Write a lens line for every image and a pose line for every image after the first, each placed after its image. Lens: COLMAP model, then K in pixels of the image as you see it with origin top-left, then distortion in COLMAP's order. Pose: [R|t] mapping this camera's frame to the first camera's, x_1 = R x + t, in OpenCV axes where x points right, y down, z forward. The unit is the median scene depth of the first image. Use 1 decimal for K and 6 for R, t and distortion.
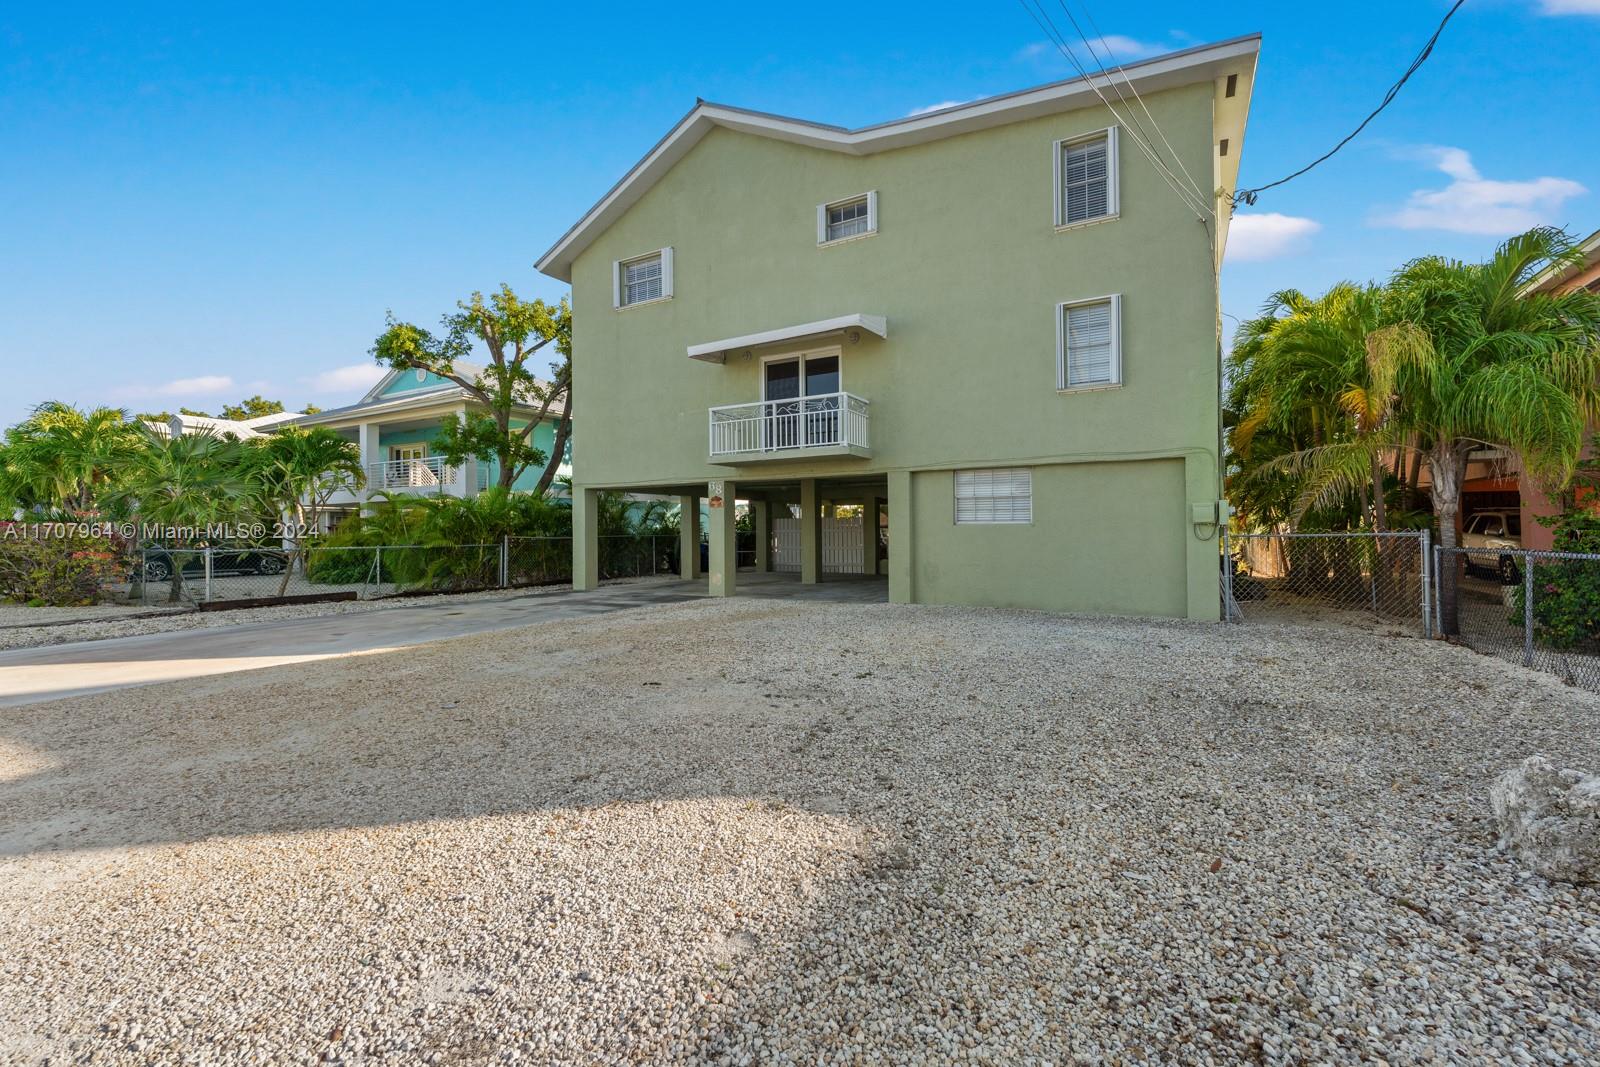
lens RADIAL K [[651.1, 0, 743.7], [0, 651.1, 533.7], [0, 0, 1]] dist [-0.000957, -0.000090]
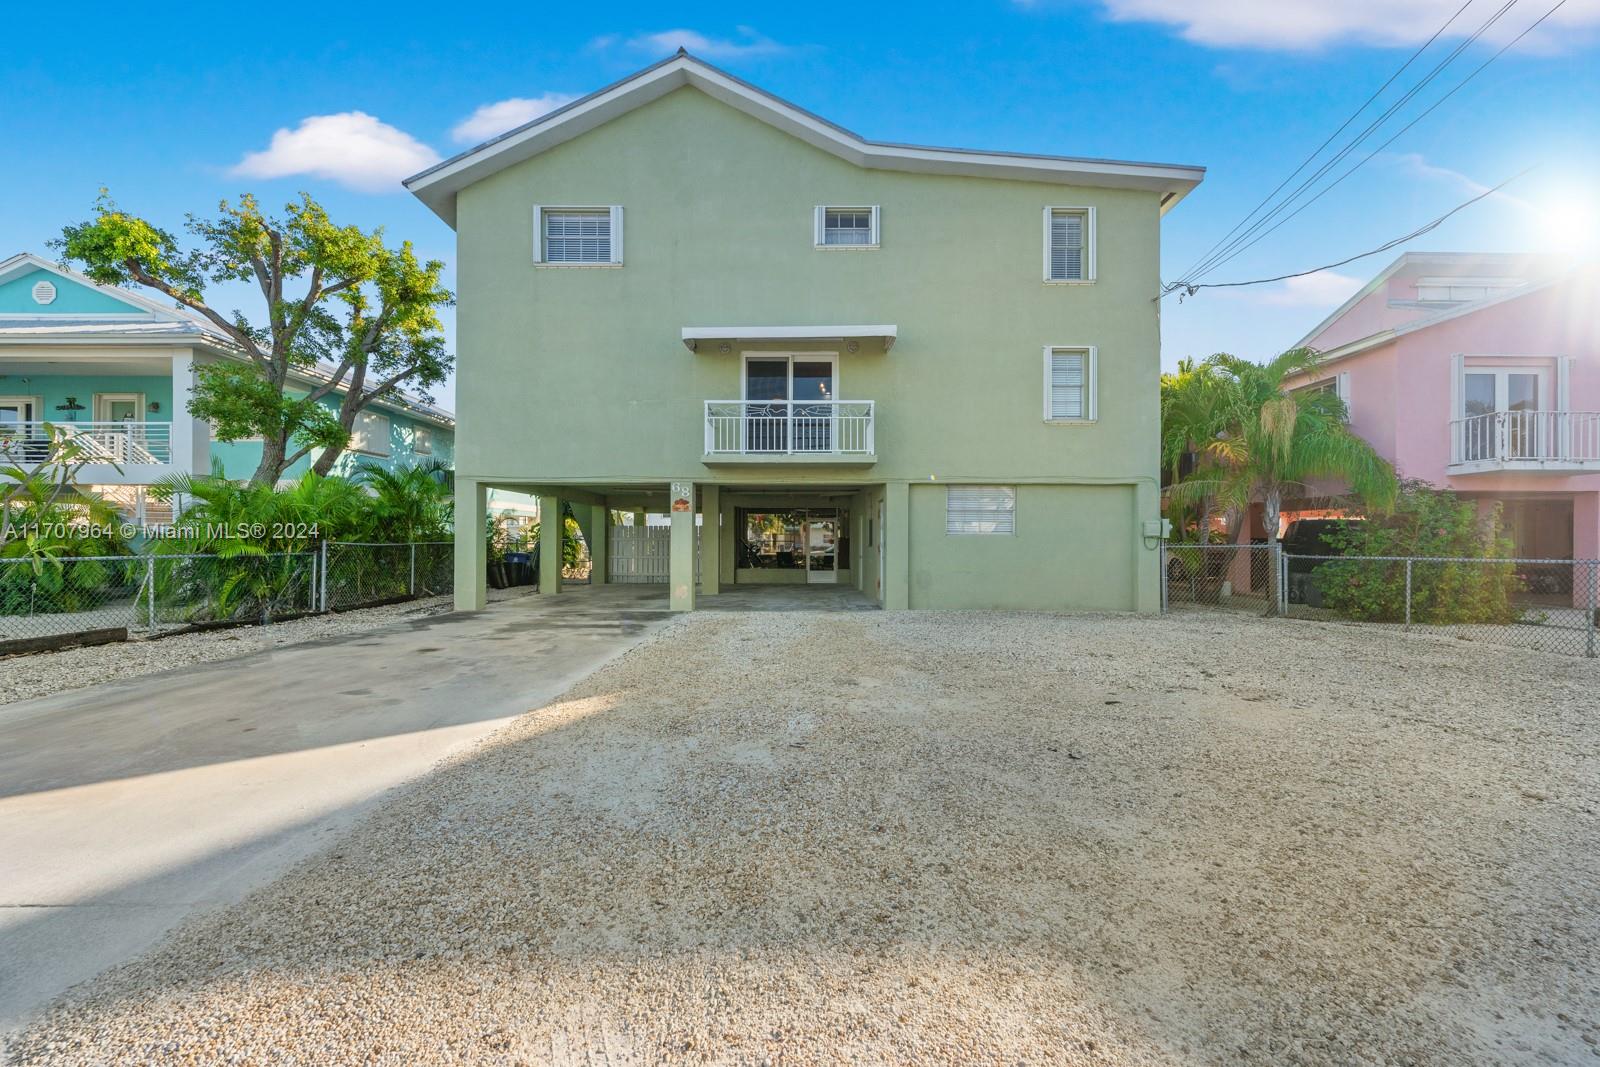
lens RADIAL K [[651.1, 0, 798.8], [0, 651.1, 543.6], [0, 0, 1]] dist [-0.000957, -0.000090]
pose [[0.873529, 0.008526, 0.486698, -0.364737], [-0.008563, 0.999961, -0.002149, 0.004223], [-0.486697, -0.002291, 0.873568, 0.154274]]
